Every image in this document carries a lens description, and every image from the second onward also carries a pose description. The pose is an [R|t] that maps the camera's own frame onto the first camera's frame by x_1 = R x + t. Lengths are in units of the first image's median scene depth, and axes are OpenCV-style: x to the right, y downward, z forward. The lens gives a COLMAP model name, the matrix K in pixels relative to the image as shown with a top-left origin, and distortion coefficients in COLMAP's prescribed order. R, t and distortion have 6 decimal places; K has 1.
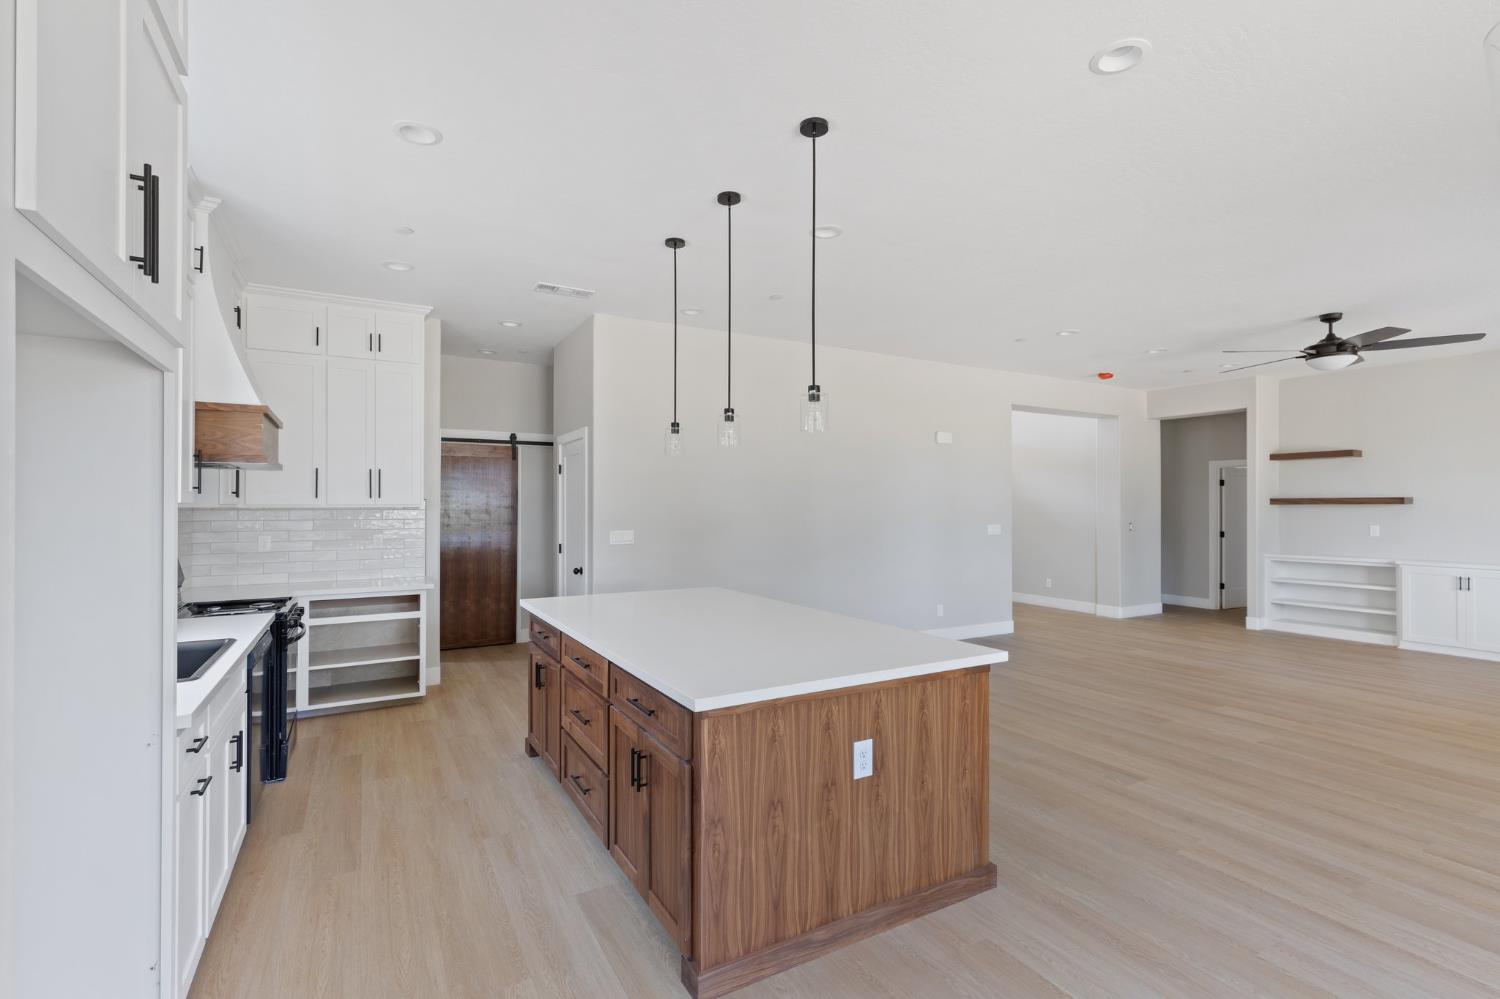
lens RADIAL K [[692.7, 0, 754.8], [0, 692.7, 502.6], [0, 0, 1]] dist [-0.004109, -0.000047]
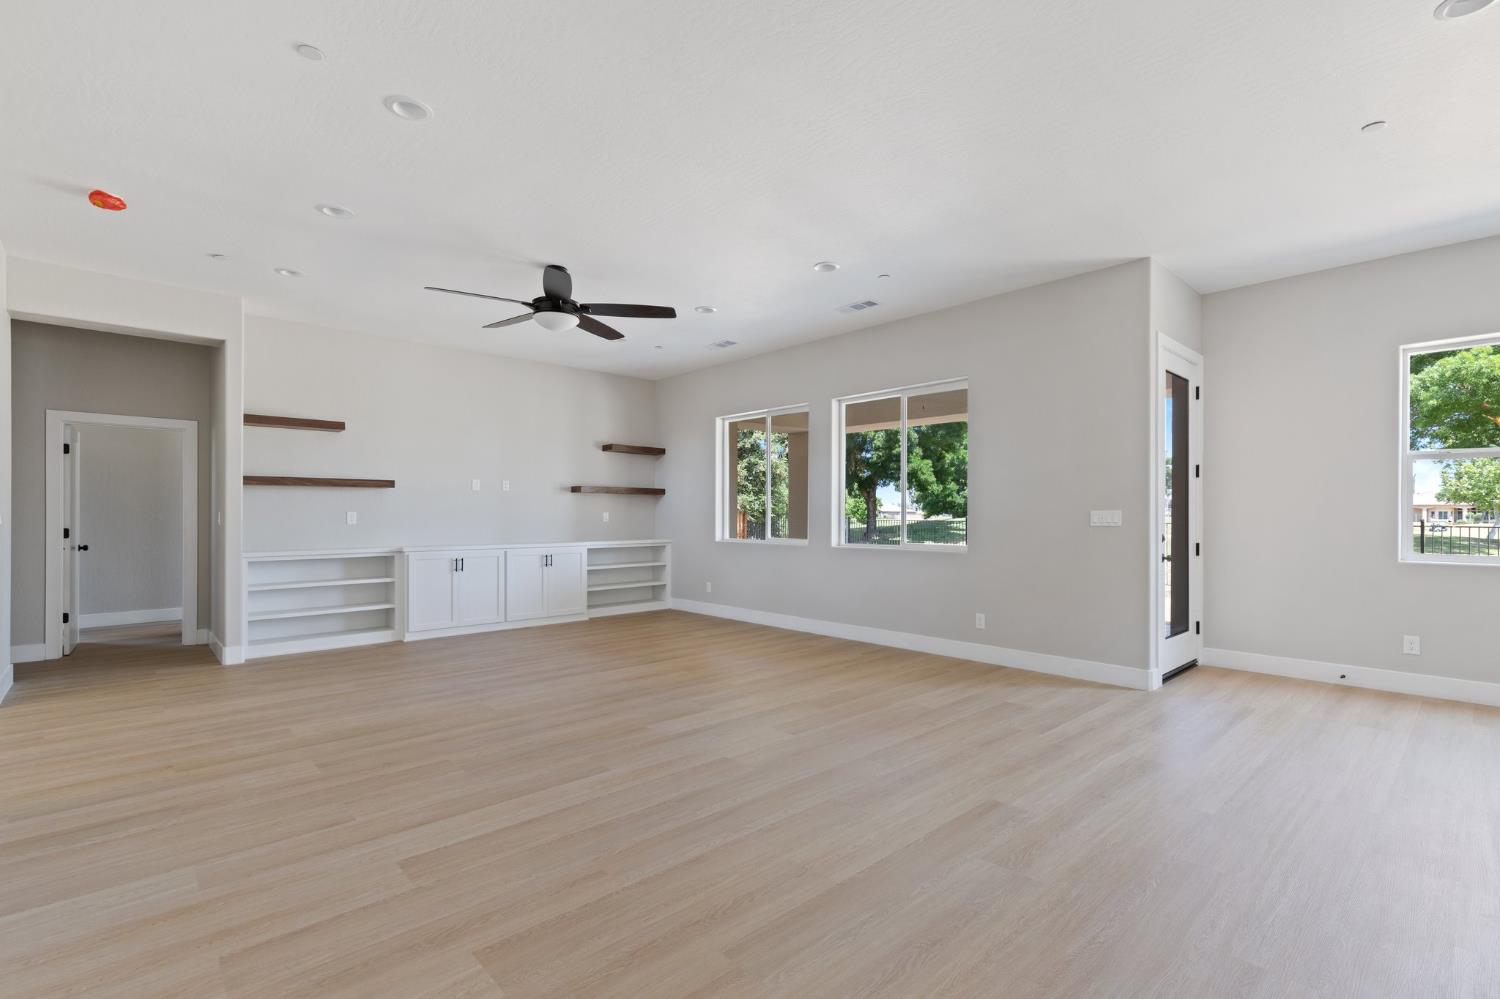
lens RADIAL K [[692.7, 0, 754.6], [0, 692.7, 511.0], [0, 0, 1]] dist [-0.004109, -0.000047]
pose [[-0.276753, -0.012634, 0.960858, -0.091153], [-0.017366, 0.999816, 0.008145, 0.017023], [-0.960784, -0.014432, -0.276922, 0.767865]]
